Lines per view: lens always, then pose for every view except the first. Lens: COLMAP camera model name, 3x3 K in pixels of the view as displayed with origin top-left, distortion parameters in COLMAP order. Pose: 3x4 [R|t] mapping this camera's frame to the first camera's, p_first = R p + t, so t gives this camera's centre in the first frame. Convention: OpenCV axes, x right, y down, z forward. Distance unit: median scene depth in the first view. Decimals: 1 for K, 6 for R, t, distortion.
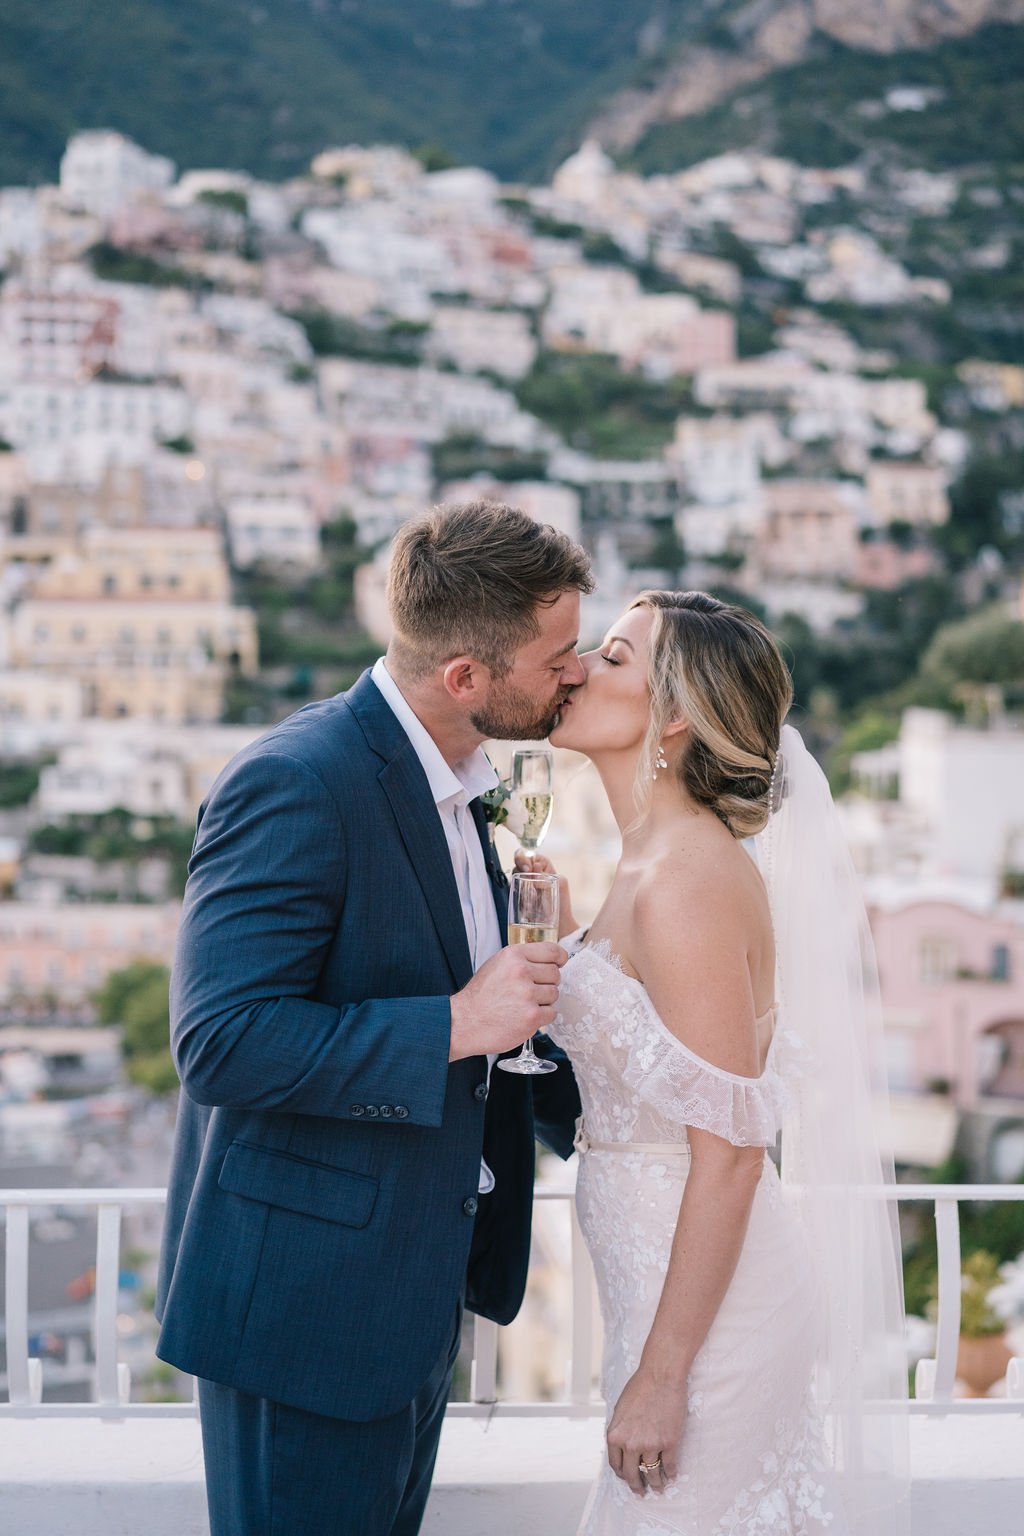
lens RADIAL K [[2369.2, 0, 512.0], [0, 2369.2, 768.0], [0, 0, 1]] dist [0.160077, -1.008116]
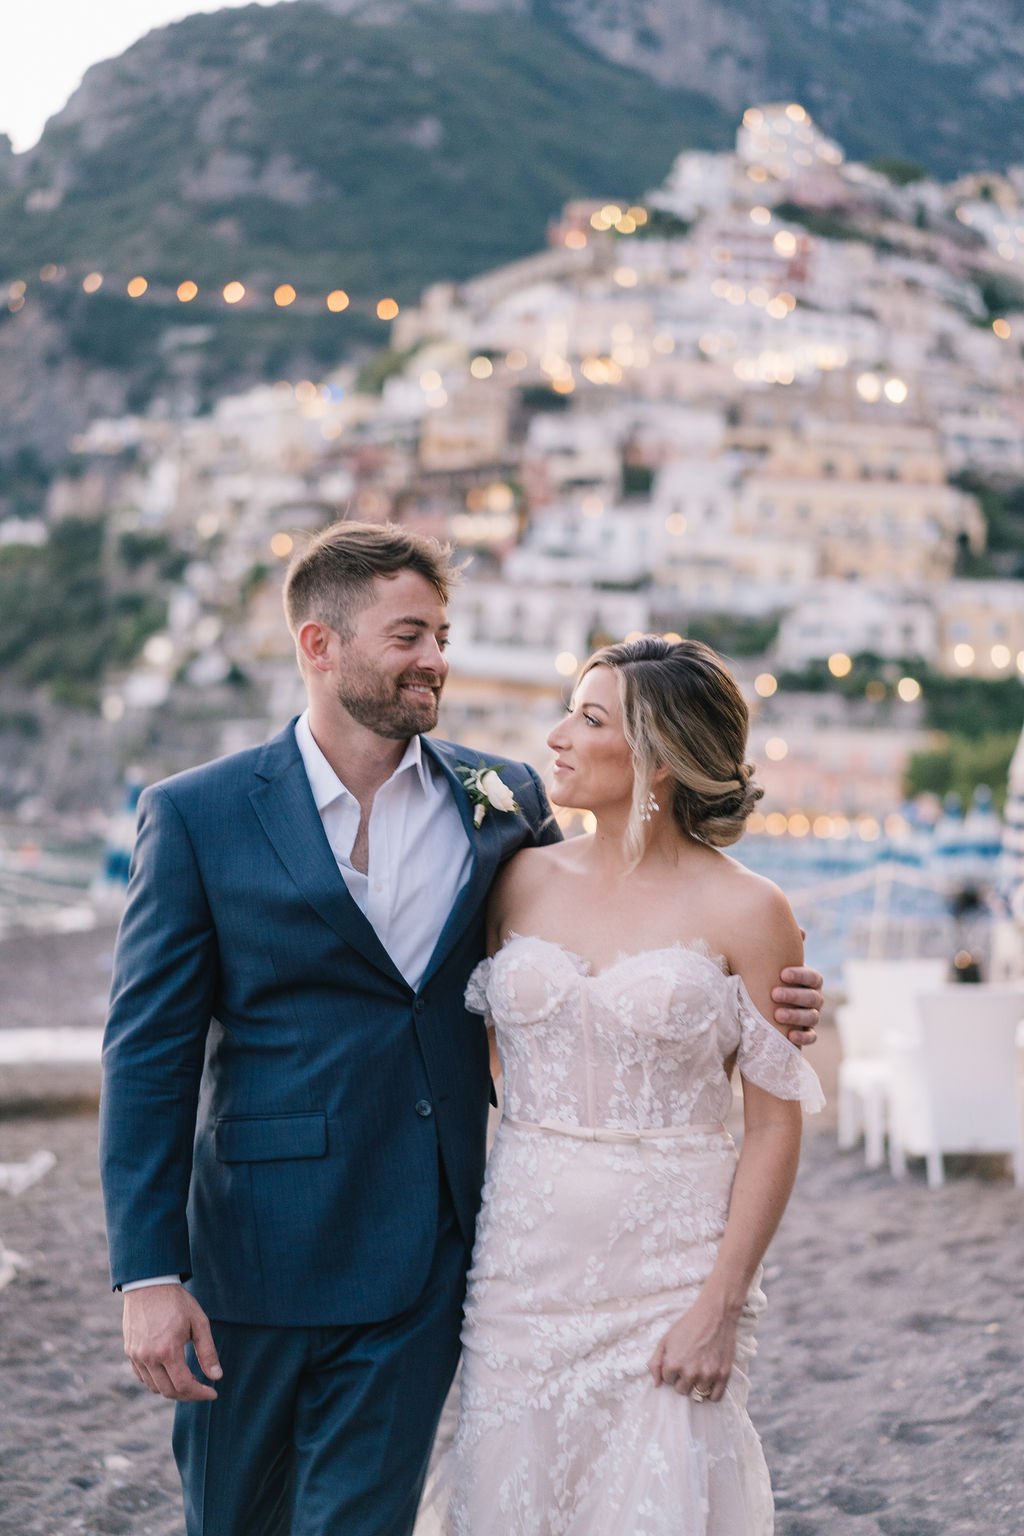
lens RADIAL K [[2369.2, 0, 512.0], [0, 2369.2, 768.0], [0, 0, 1]] dist [0.160077, -1.008116]
pose [[0.982193, 0.053057, -0.180229, -0.091966], [-0.068836, 0.994215, -0.082451, 0.110034], [0.174812, 0.093389, 0.980163, 0.013952]]
